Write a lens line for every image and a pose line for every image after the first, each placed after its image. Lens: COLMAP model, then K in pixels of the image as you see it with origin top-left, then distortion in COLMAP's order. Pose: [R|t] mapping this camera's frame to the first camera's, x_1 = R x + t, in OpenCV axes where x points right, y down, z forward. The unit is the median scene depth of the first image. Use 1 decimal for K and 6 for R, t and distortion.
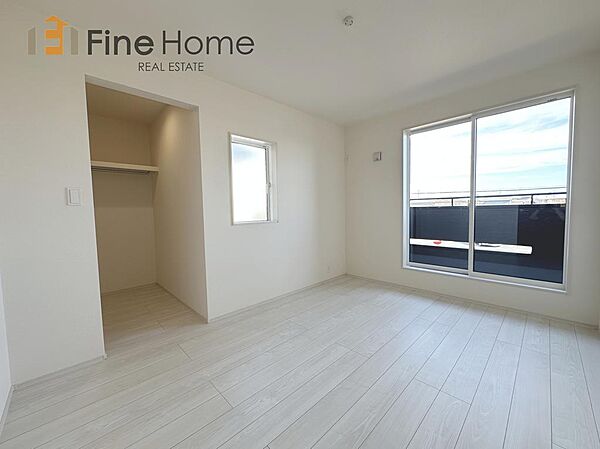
lens RADIAL K [[241.7, 0, 300.0], [0, 241.7, 223.7], [0, 0, 1]] dist [-0.003063, 0.001504]
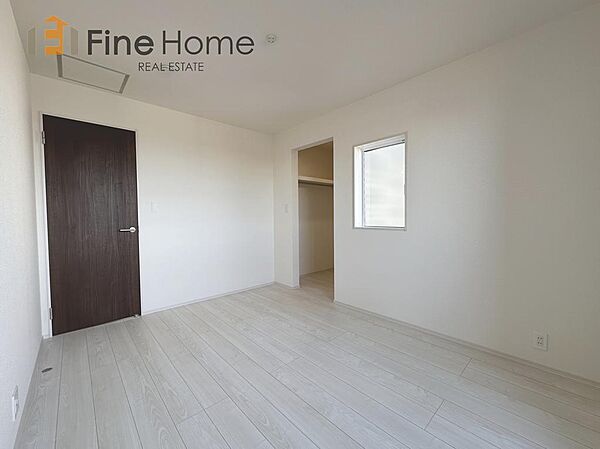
lens RADIAL K [[241.7, 0, 298.7], [0, 241.7, 224.4], [0, 0, 1]] dist [-0.003063, 0.001504]
pose [[-0.029383, 0.047744, -0.998427, 0.908906], [-0.045339, 0.997767, 0.049046, -0.060640], [0.998539, 0.046709, -0.027153, 0.842828]]
